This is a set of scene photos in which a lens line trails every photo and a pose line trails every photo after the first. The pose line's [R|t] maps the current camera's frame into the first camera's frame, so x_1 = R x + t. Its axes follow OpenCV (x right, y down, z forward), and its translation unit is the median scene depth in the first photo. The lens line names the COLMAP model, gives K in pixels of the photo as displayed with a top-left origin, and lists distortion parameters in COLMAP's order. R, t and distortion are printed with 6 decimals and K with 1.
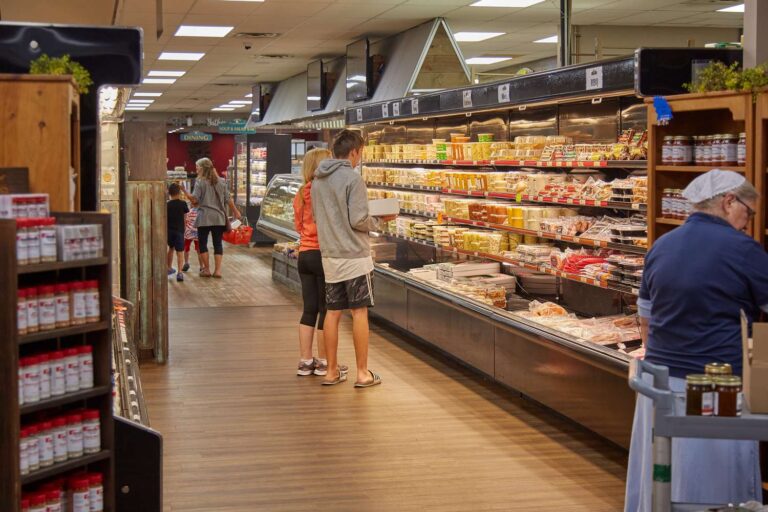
lens RADIAL K [[1356.3, 0, 384.0], [0, 1356.3, 256.0], [0, 0, 1]] dist [0.032209, 0.029964]
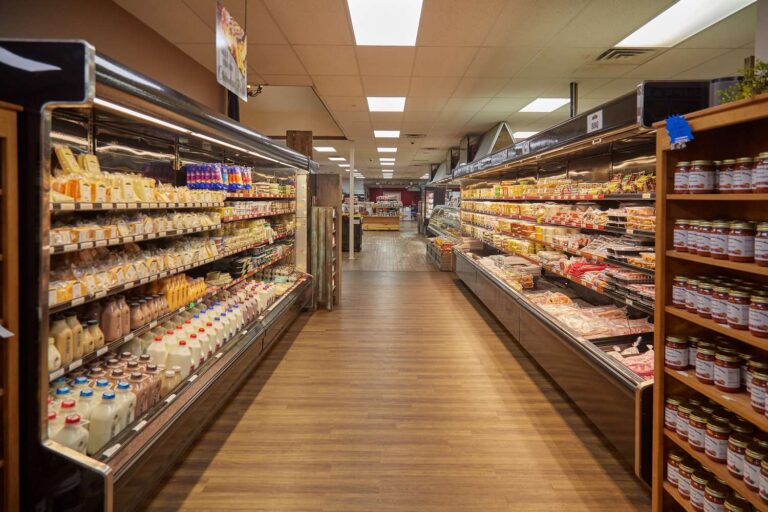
lens RADIAL K [[520.5, 0, 383.7], [0, 520.5, 212.5], [0, 0, 1]] dist [-0.001903, -0.003471]
pose [[0.975238, 0.014595, -0.220674, 0.062388], [-0.024881, 0.998726, -0.043904, -0.023319], [0.219752, 0.048308, 0.974359, 0.423379]]
